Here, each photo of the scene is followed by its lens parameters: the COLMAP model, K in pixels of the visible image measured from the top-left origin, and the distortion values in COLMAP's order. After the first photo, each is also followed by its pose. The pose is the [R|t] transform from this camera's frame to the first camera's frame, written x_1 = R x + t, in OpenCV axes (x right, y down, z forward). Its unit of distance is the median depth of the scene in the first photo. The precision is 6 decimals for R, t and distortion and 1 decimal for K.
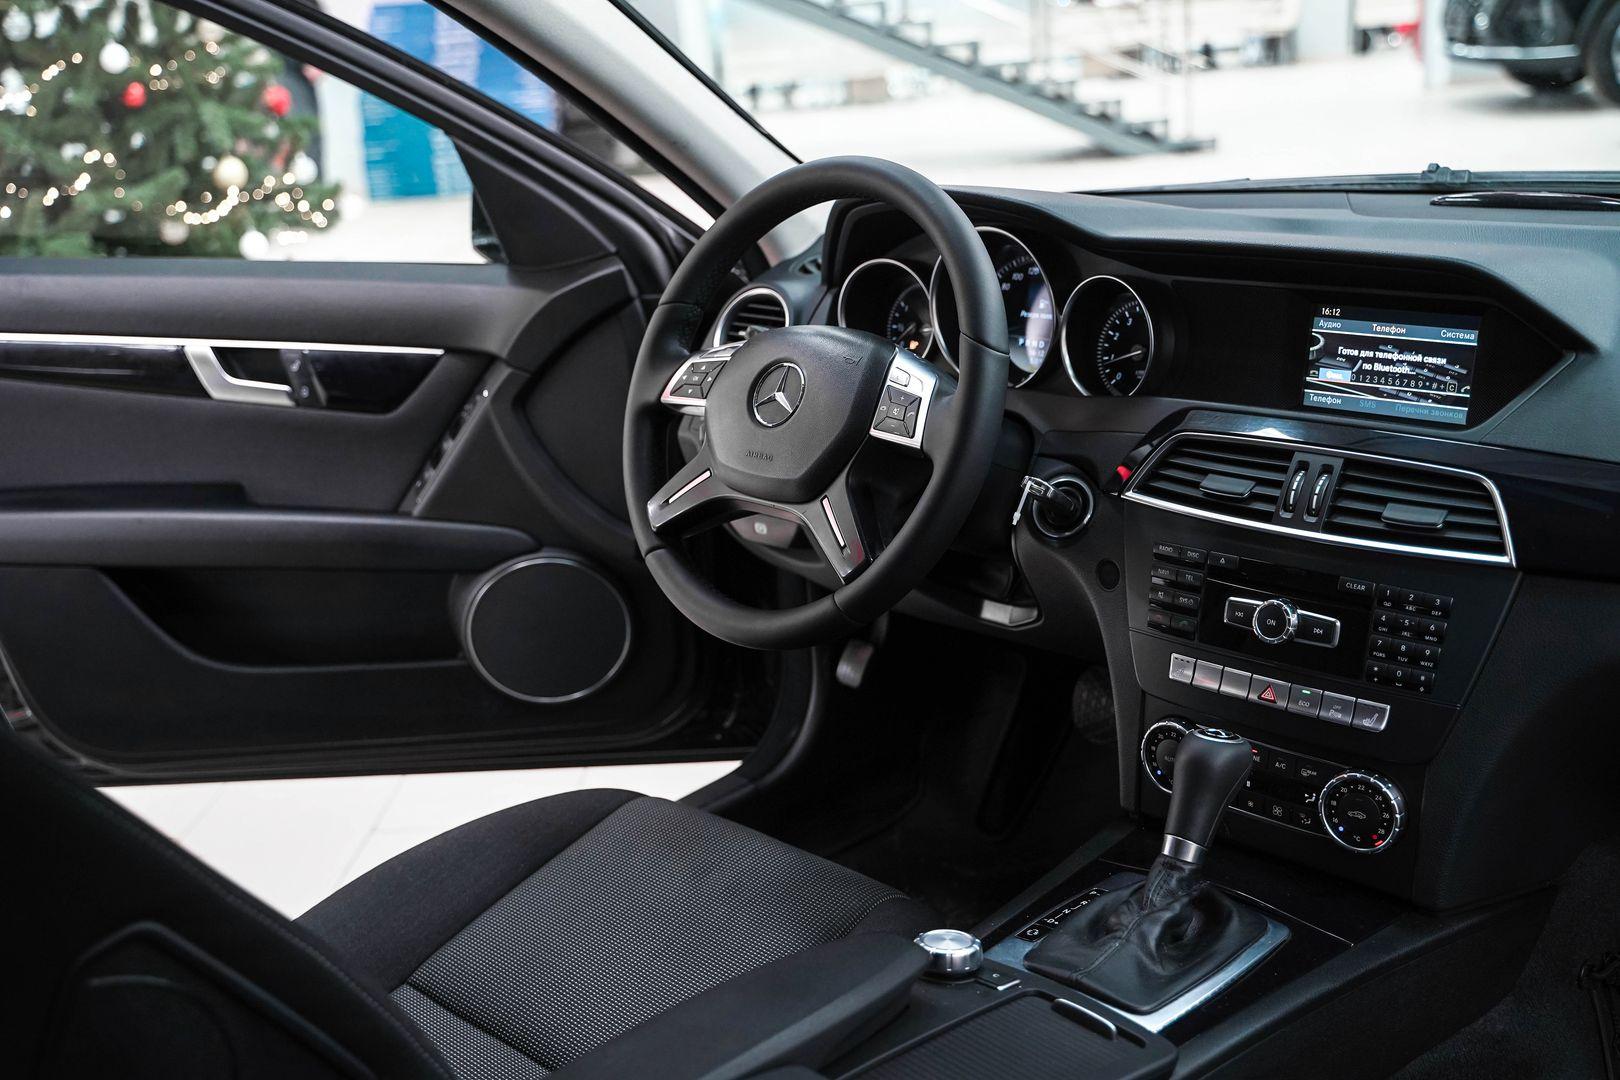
lens RADIAL K [[1727.9, 0, 810.0], [0, 1727.9, 540.0], [0, 0, 1]] dist [-0.041517, 0.142993]
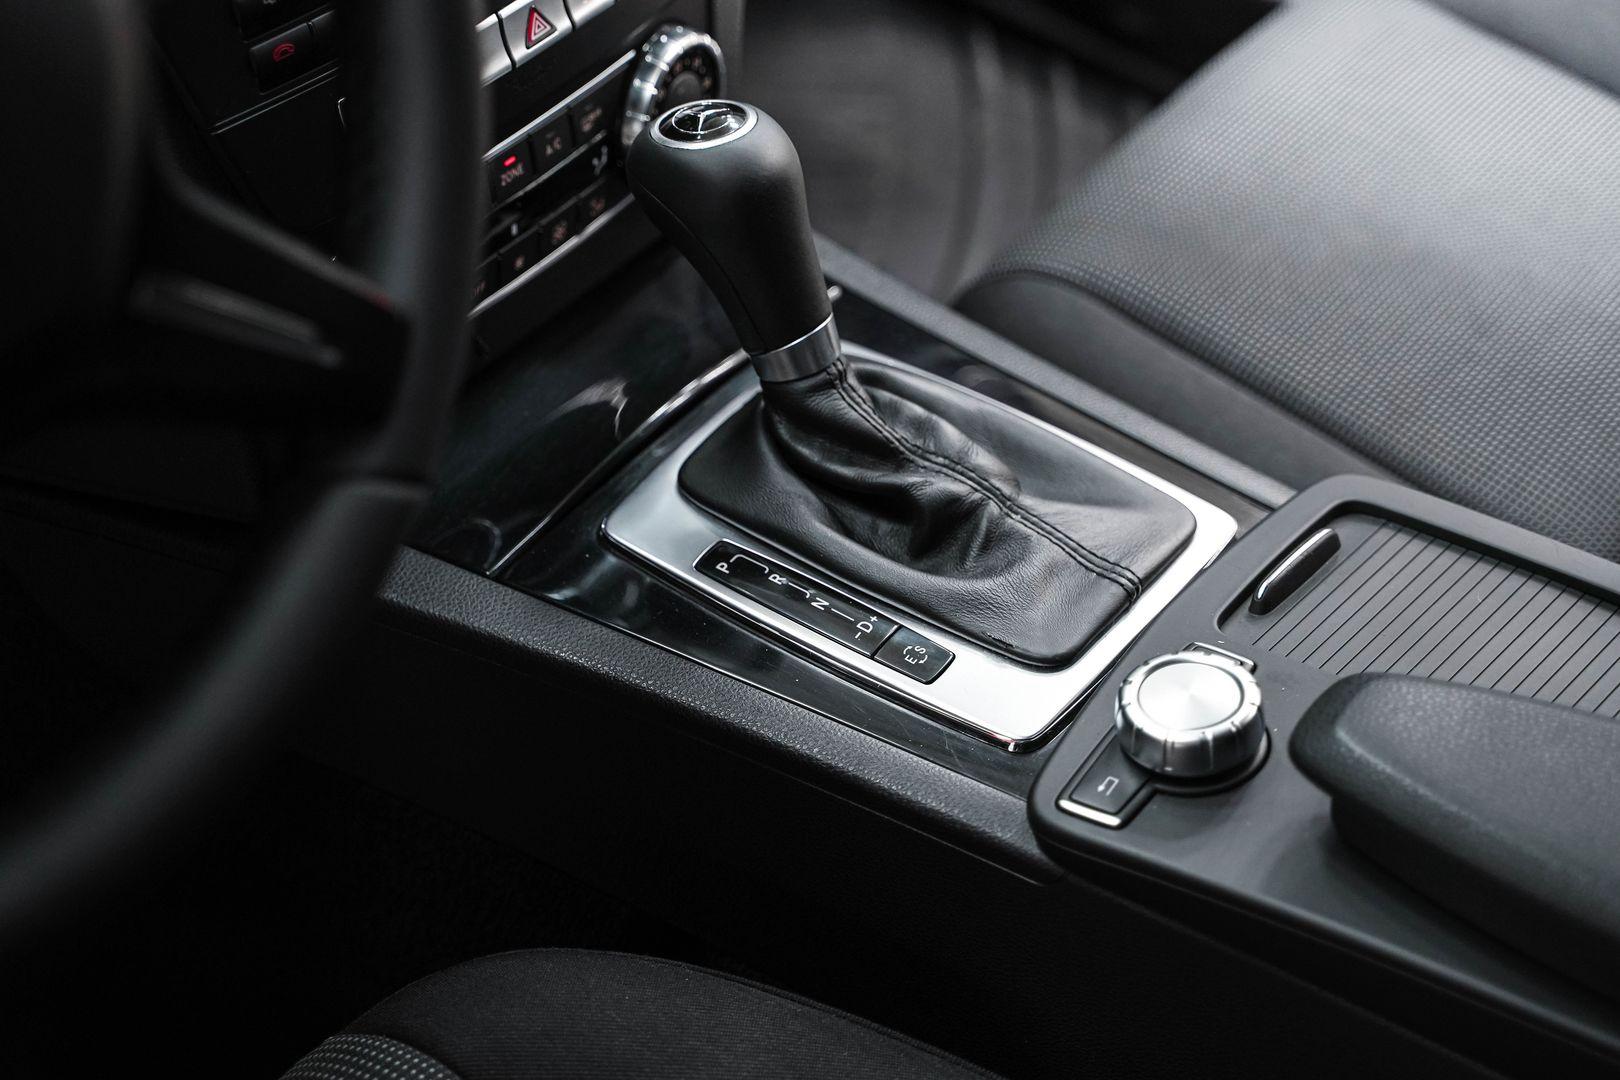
lens RADIAL K [[3004.8, 0, 810.0], [0, 3004.8, 540.0], [0, 0, 1]] dist [-0.019680, -0.048901]
pose [[-0.165010, -0.614727, 0.771286, -0.420769], [0.223144, 0.738460, 0.636304, -0.283669], [-0.960718, 0.277104, 0.015319, 0.880259]]
